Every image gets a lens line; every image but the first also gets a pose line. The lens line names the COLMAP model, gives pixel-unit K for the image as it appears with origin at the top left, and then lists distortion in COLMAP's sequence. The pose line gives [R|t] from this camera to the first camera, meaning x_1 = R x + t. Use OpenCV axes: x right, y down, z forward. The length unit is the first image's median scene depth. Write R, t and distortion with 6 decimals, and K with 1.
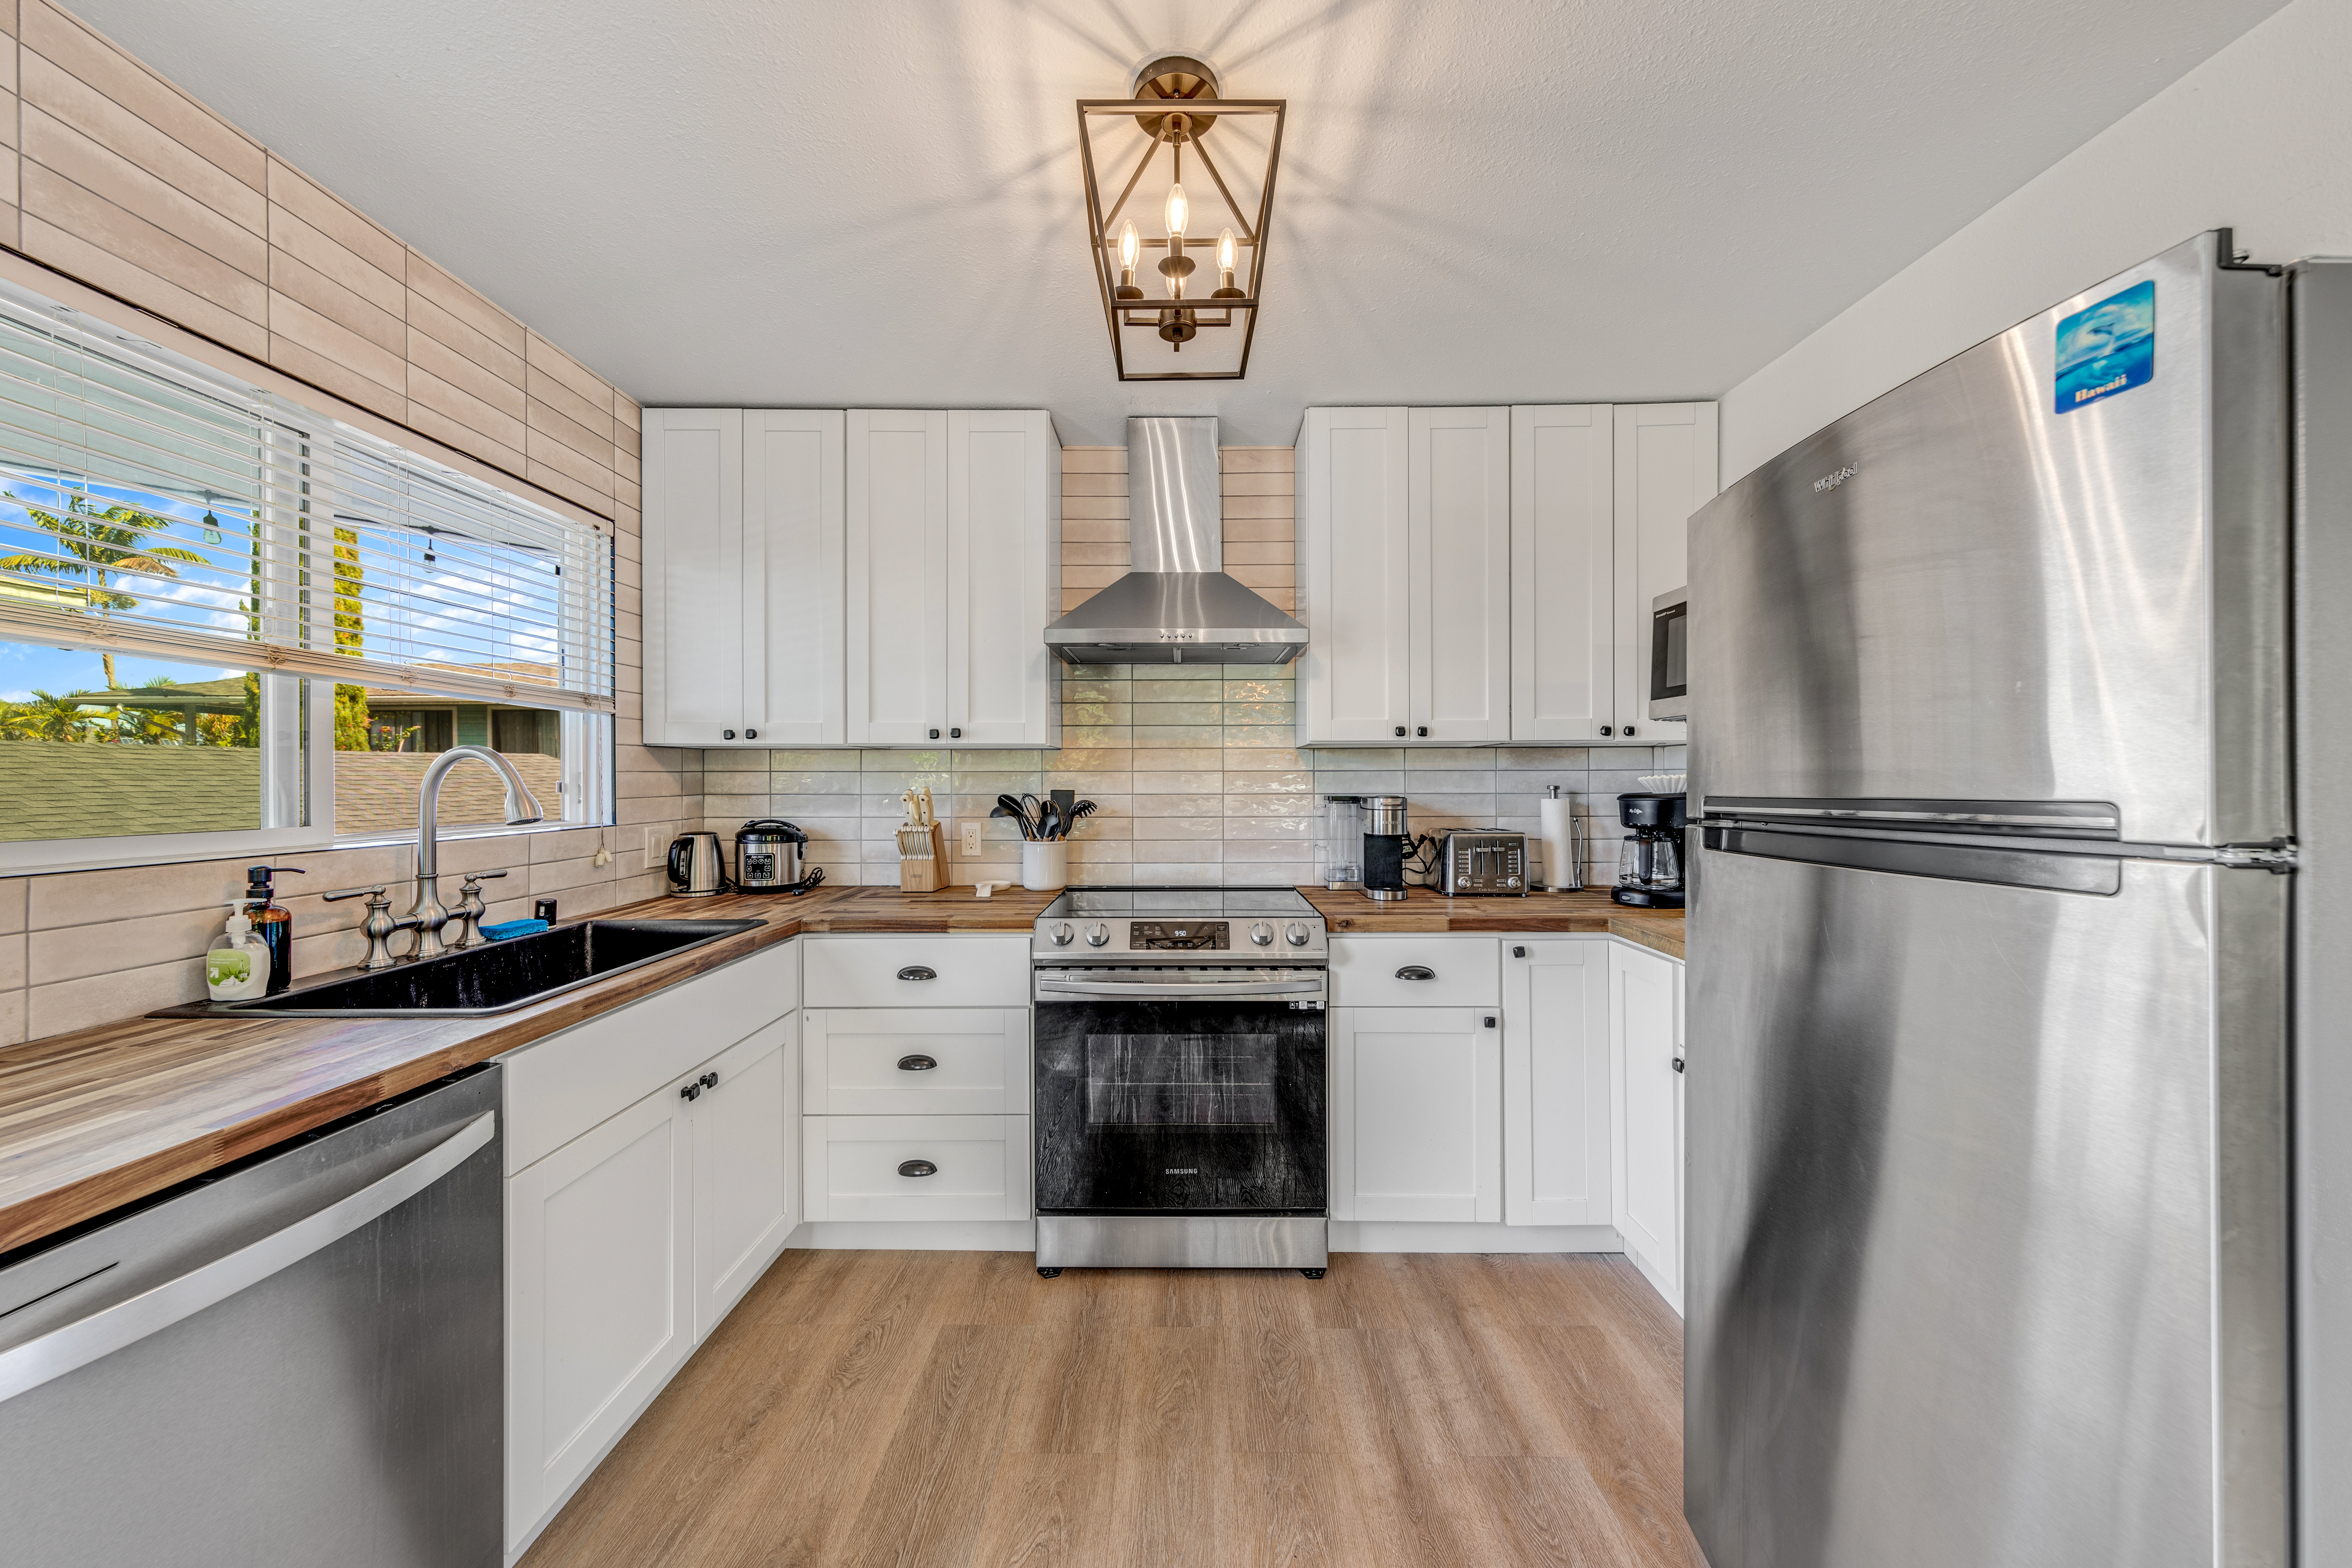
lens RADIAL K [[839.8, 0, 1178.6], [0, 839.8, 771.0], [0, 0, 1]] dist [0.002550, 0.000061]
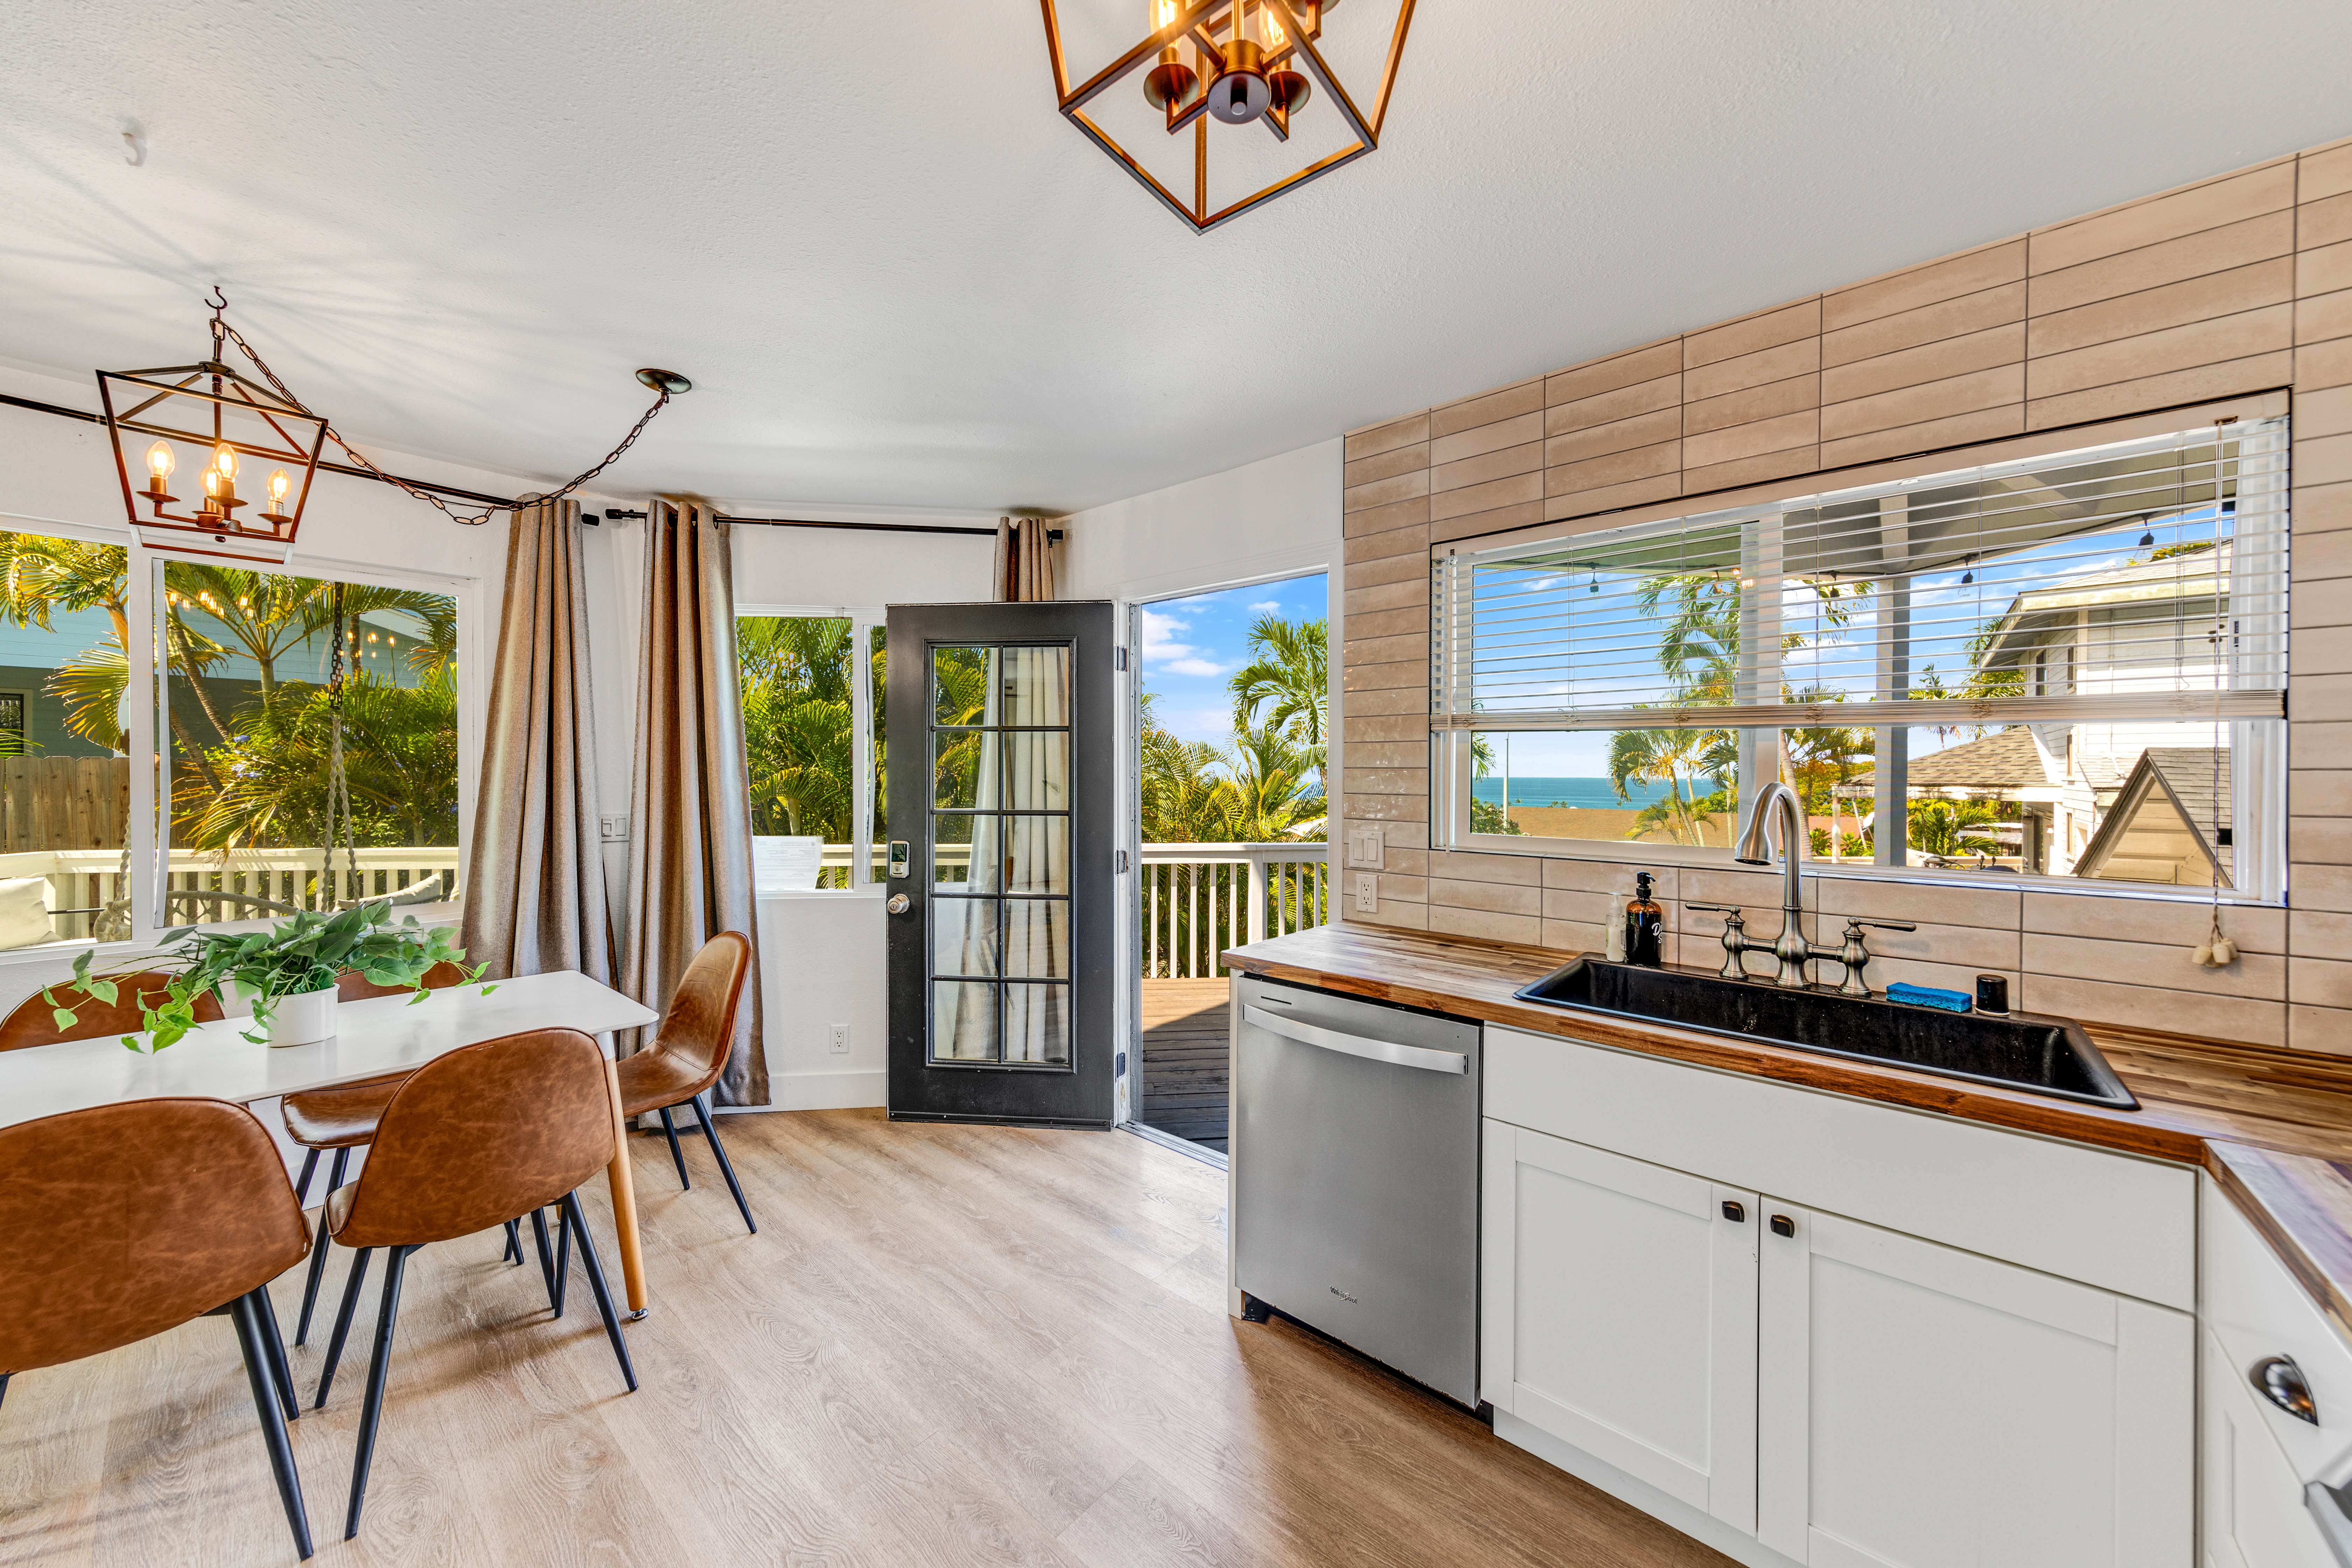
lens RADIAL K [[839.8, 0, 1178.6], [0, 839.8, 771.0], [0, 0, 1]] dist [0.002550, 0.000061]
pose [[-0.653757, -0.000763, -0.756704, 0.386595], [0.004641, 0.999977, -0.005018, -0.042324], [0.756690, -0.006793, -0.653738, 1.108168]]
